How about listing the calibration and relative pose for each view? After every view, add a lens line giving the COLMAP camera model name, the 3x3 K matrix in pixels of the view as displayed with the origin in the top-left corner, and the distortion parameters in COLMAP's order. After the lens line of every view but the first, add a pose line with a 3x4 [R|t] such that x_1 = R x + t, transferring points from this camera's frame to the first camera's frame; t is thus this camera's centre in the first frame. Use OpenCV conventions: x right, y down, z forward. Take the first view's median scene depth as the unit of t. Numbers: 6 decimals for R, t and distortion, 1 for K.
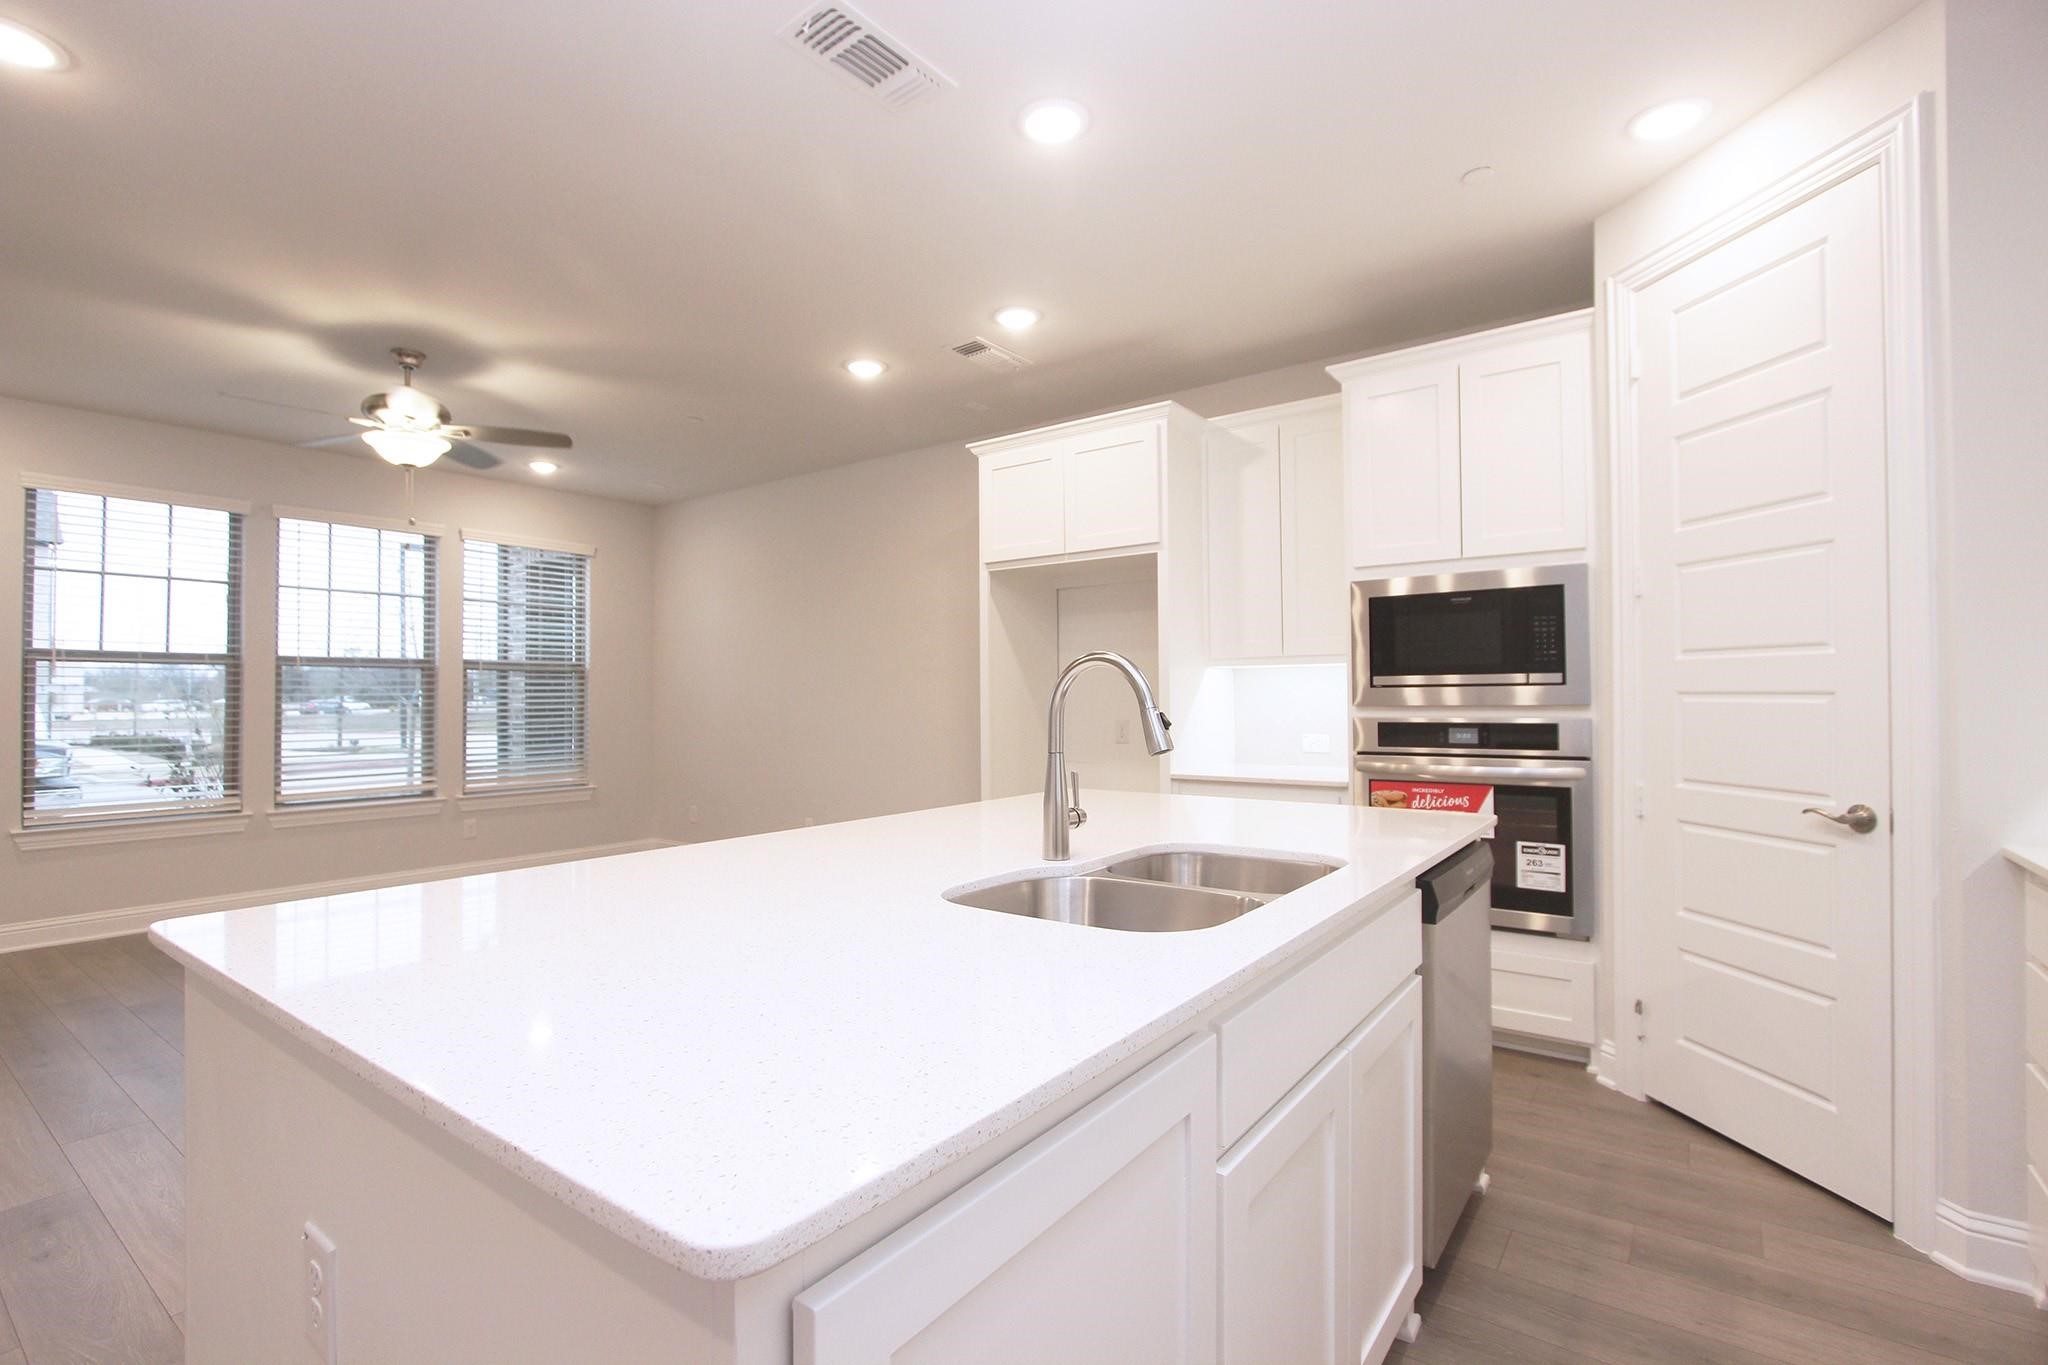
lens RADIAL K [[937.4, 0, 1026.7], [0, 937.4, 683.7], [0, 0, 1]] dist [-0.015722, 0.001156]
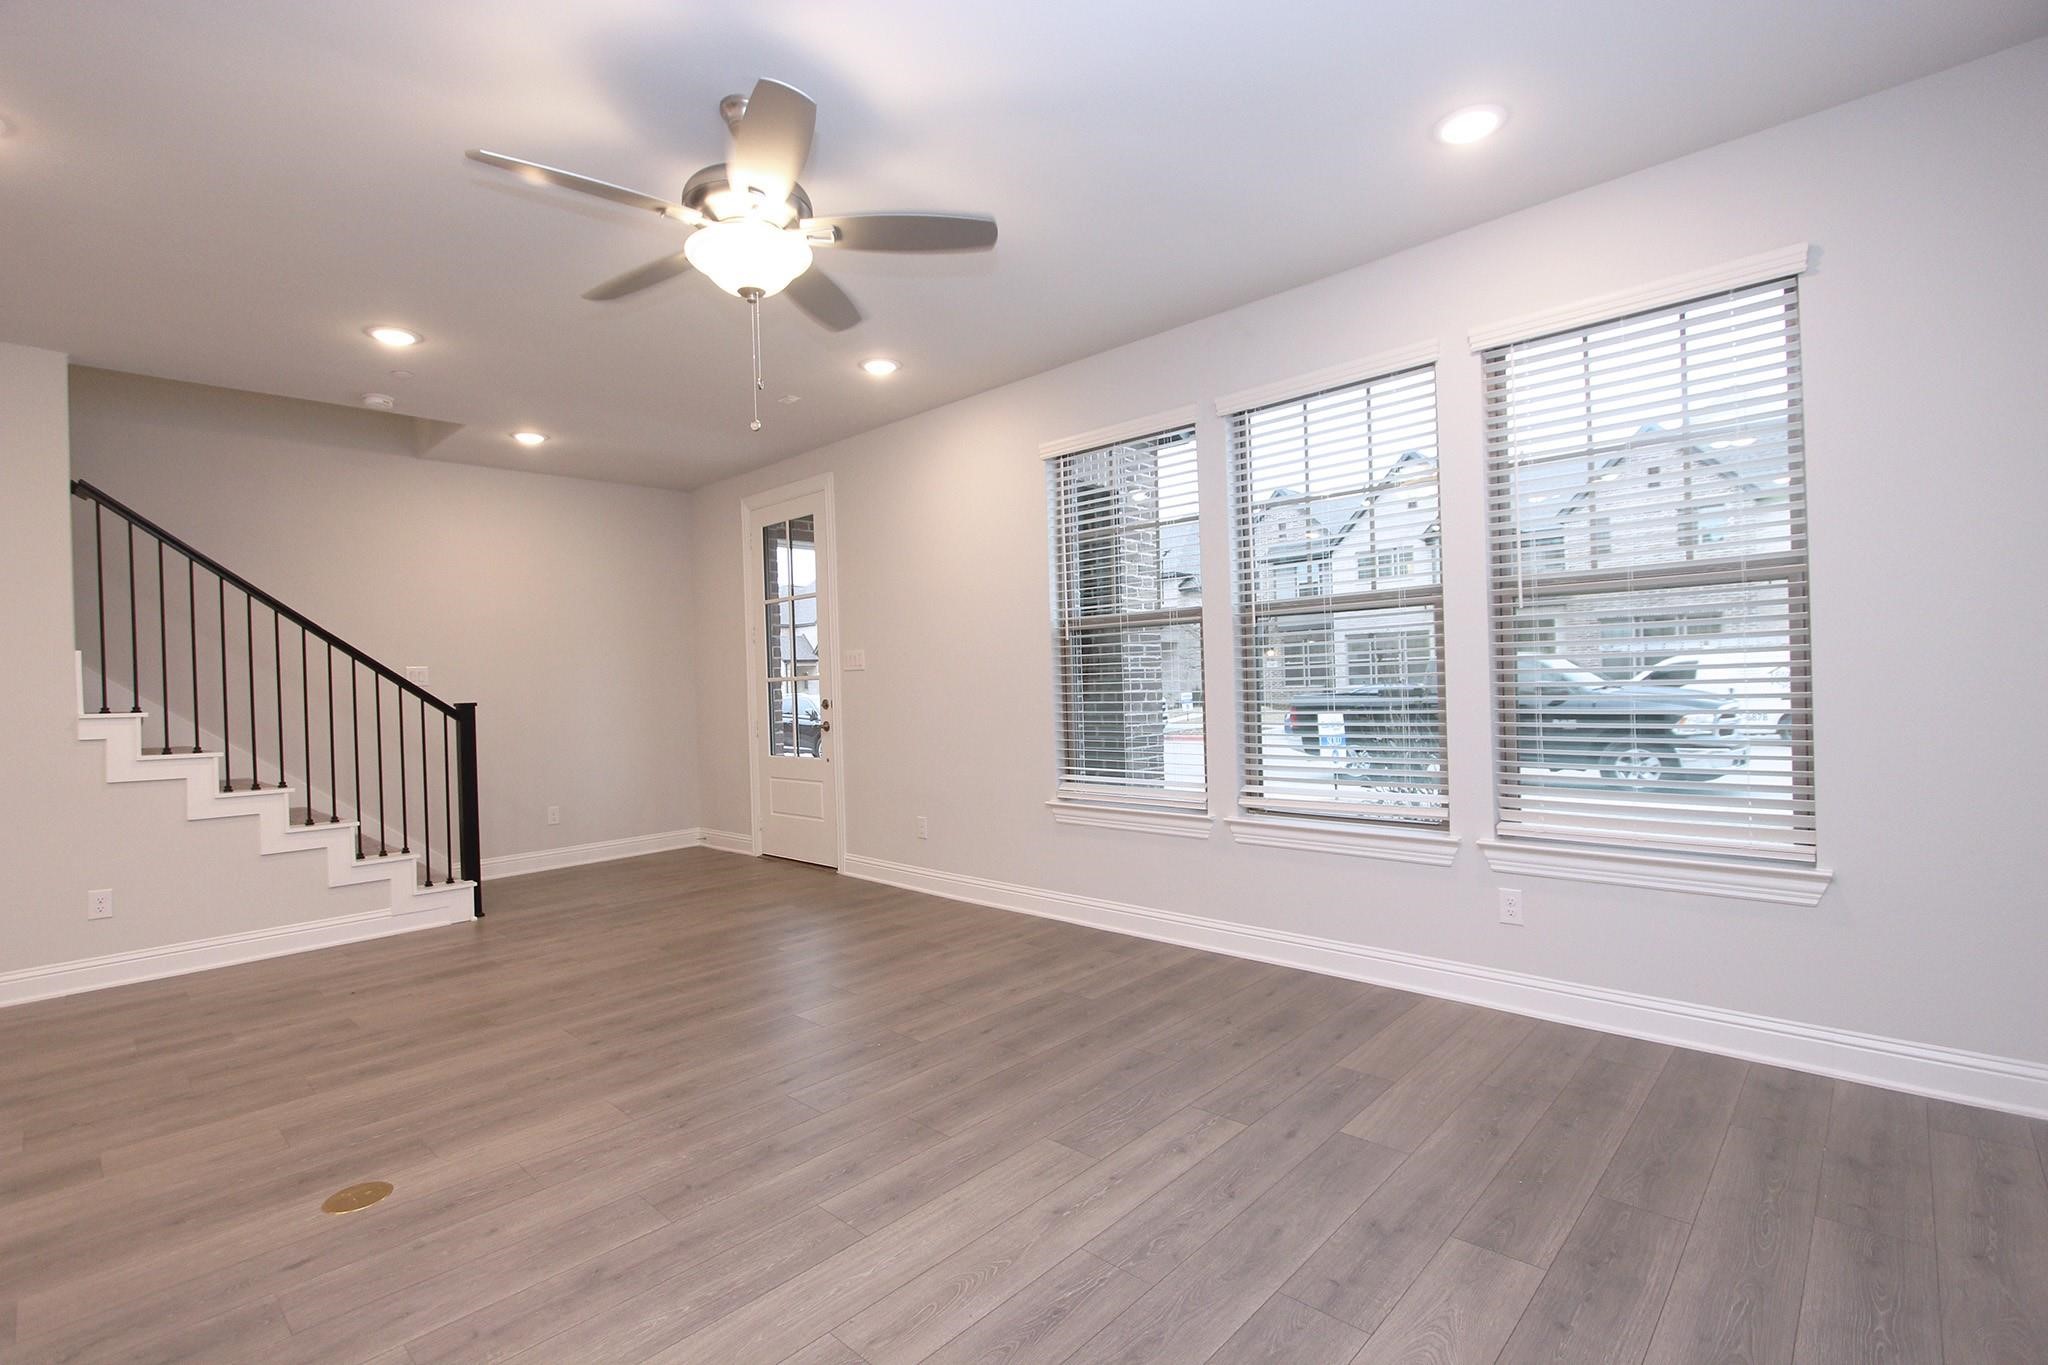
lens RADIAL K [[940.1, 0, 1024.0], [0, 940.1, 682.5], [0, 0, 1]] dist [-0.013687, -0.000072]
pose [[-0.123443, 0.015010, -0.992238, -0.098490], [0.049160, 0.998750, 0.008993, 0.027488], [0.991133, -0.047668, -0.124027, 1.643036]]
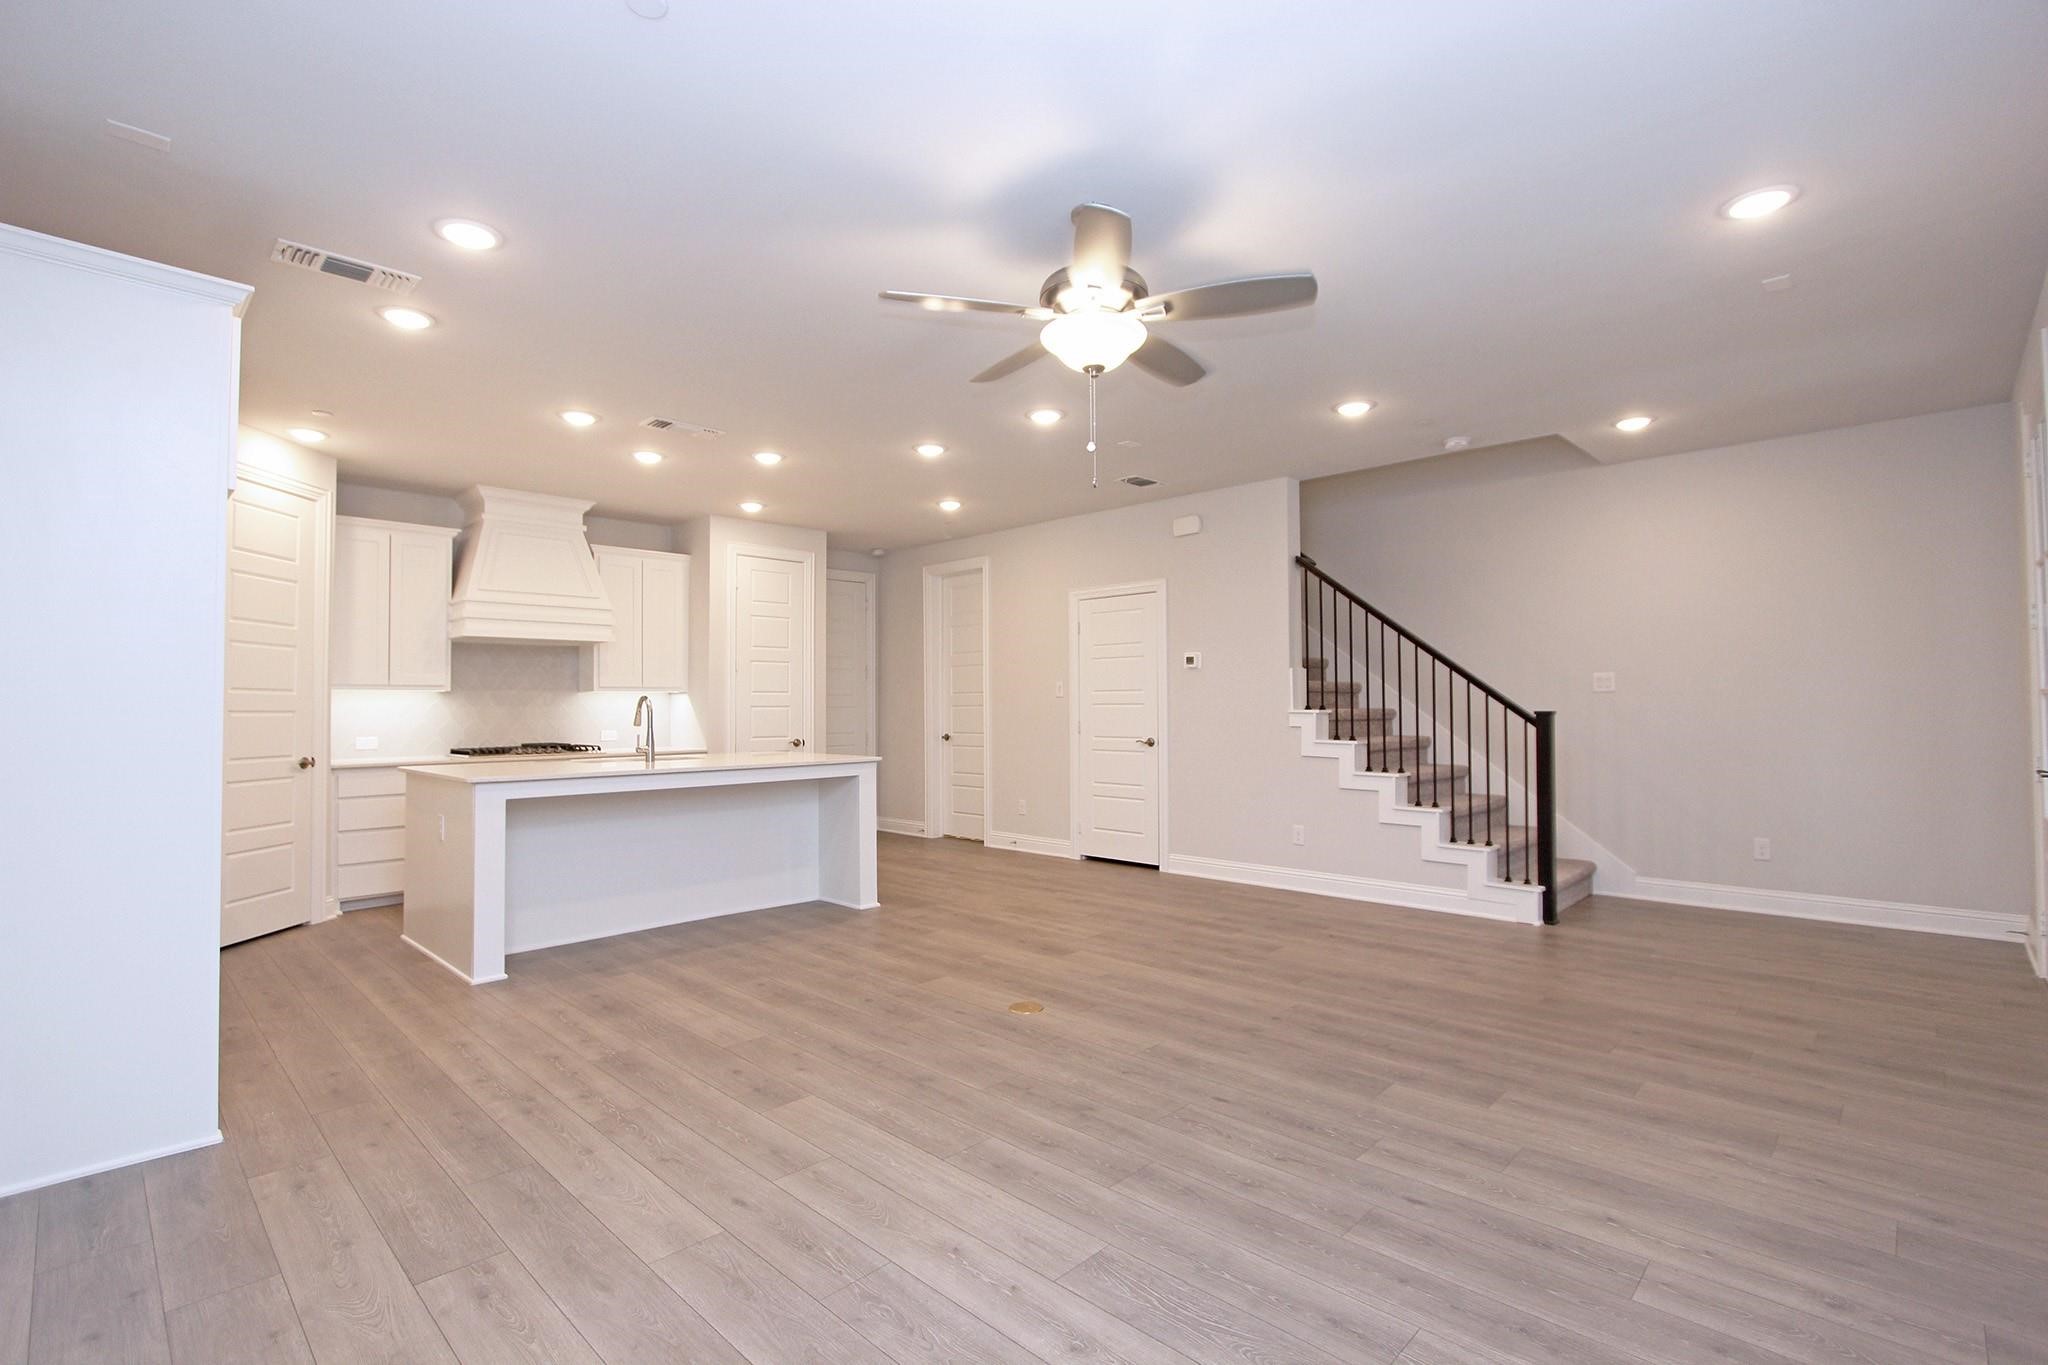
lens RADIAL K [[940.1, 0, 1024.0], [0, 940.1, 682.5], [0, 0, 1]] dist [-0.013687, -0.000072]
pose [[-0.990411, 0.015945, 0.137229, -0.934966], [0.010277, 0.999068, -0.041917, 0.040002], [-0.137769, -0.040105, -0.989652, 2.252582]]
